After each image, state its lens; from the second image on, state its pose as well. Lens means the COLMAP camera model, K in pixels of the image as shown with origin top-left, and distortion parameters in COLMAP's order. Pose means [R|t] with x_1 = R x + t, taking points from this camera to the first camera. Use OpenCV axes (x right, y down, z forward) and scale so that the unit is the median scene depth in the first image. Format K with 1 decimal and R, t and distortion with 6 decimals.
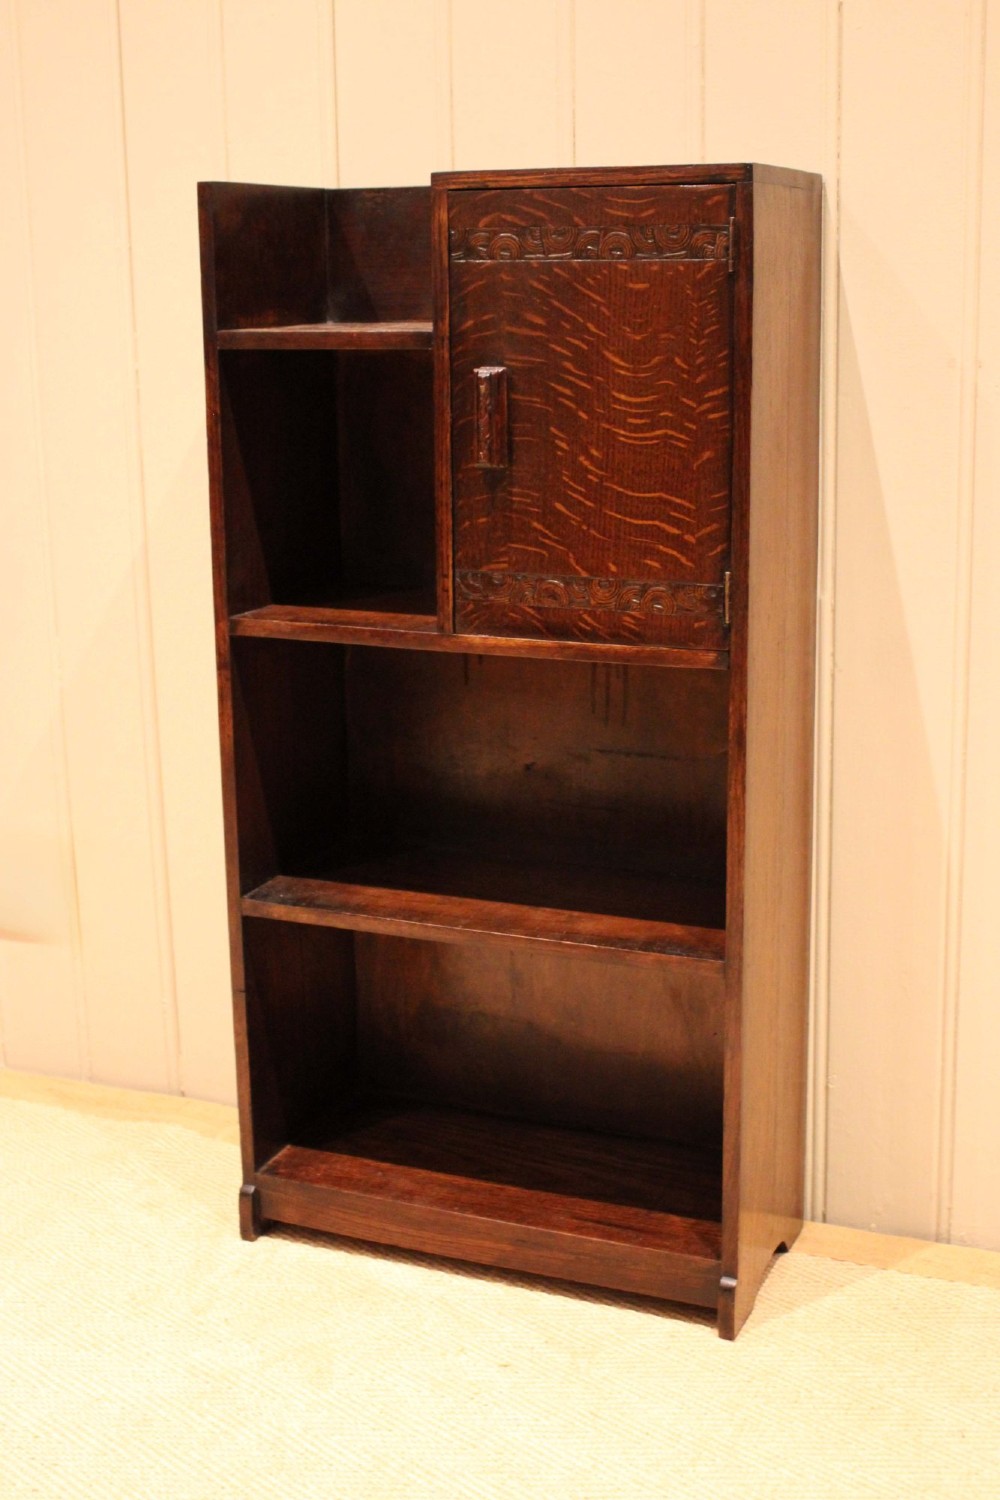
lens RADIAL K [[2042.9, 0, 536.5], [0, 2042.9, 749.6], [0, 0, 1]] dist [-0.063876, -0.034501]
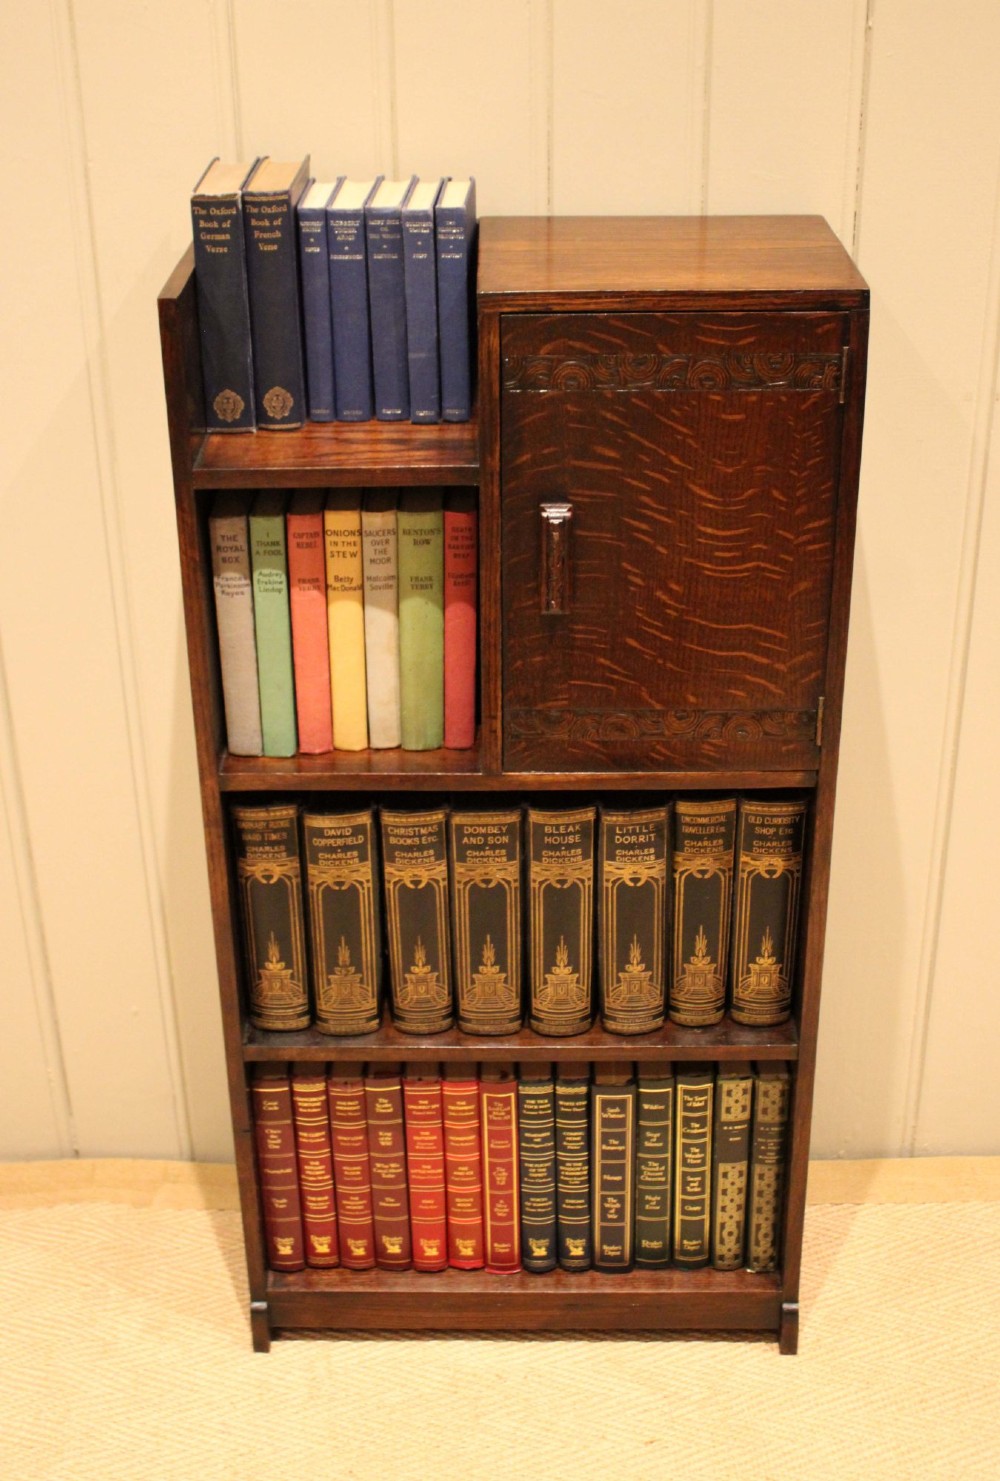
lens RADIAL K [[1977.2, 0, 508.5], [0, 1977.2, 664.1], [0, 0, 1]] dist [-0.083316, 0.083980]
pose [[0.924531, -0.169753, 0.341213, -0.347460], [0.089197, 0.966836, 0.239316, -0.330518], [-0.370522, -0.190820, 0.909011, 0.218394]]
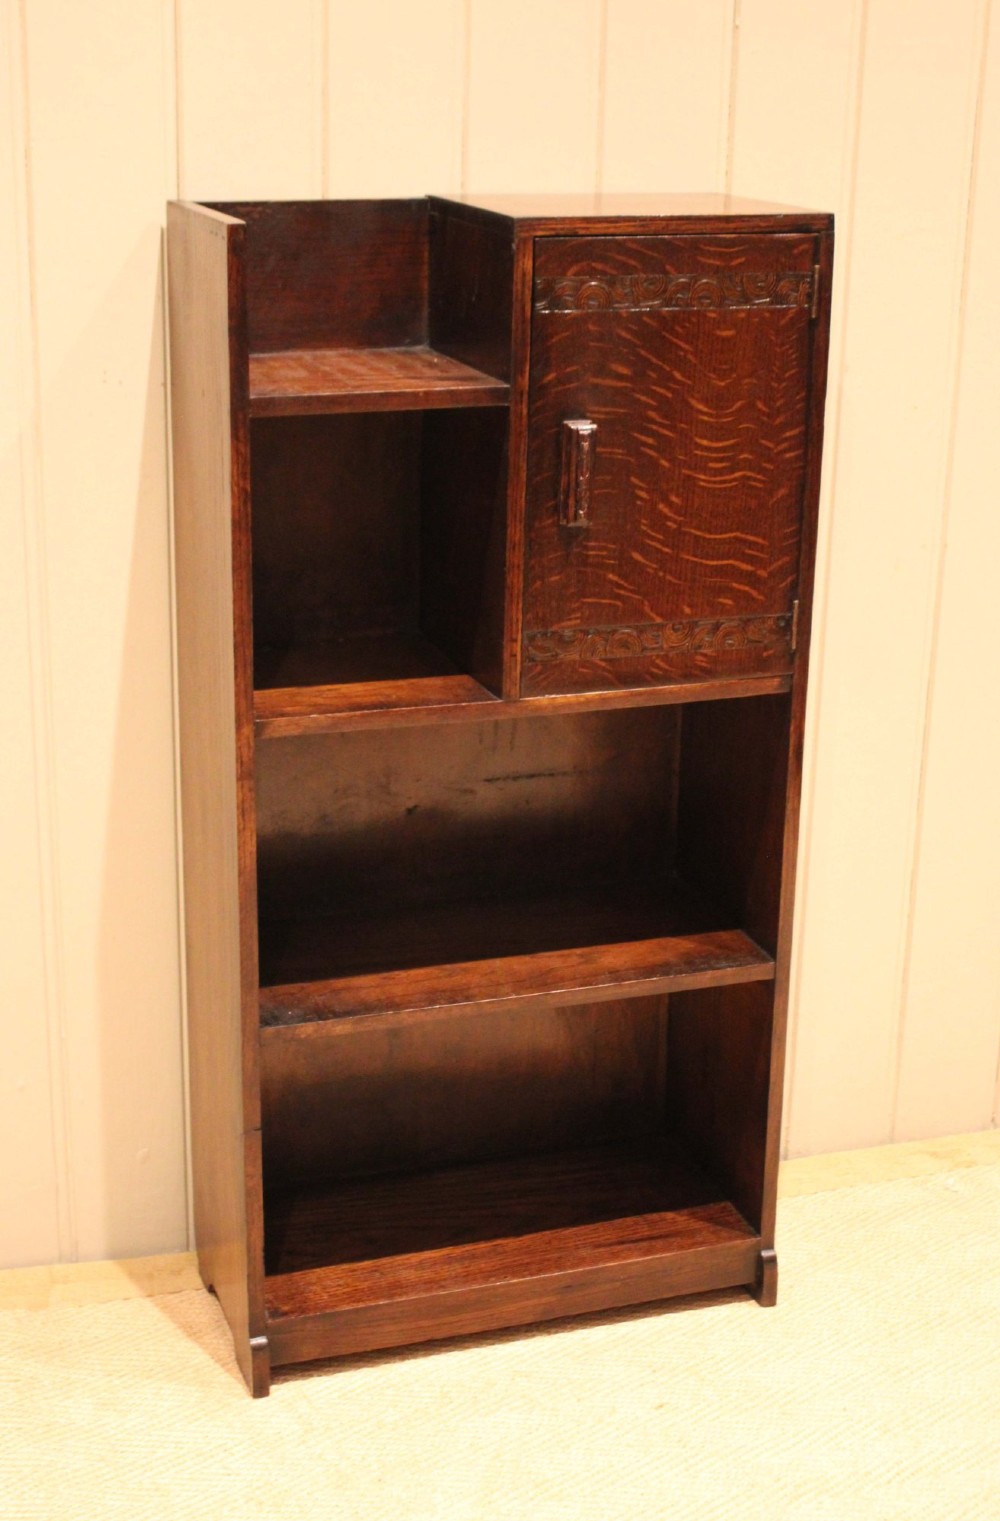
lens RADIAL K [[2227.1, 0, 498.9], [0, 2227.1, 733.4], [0, 0, 1]] dist [-0.033717, -0.008616]
pose [[0.738583, -0.184342, 0.648470, -0.759825], [0.131315, 0.982804, 0.129821, -0.185635], [-0.661250, -0.010730, 0.750089, 0.241894]]
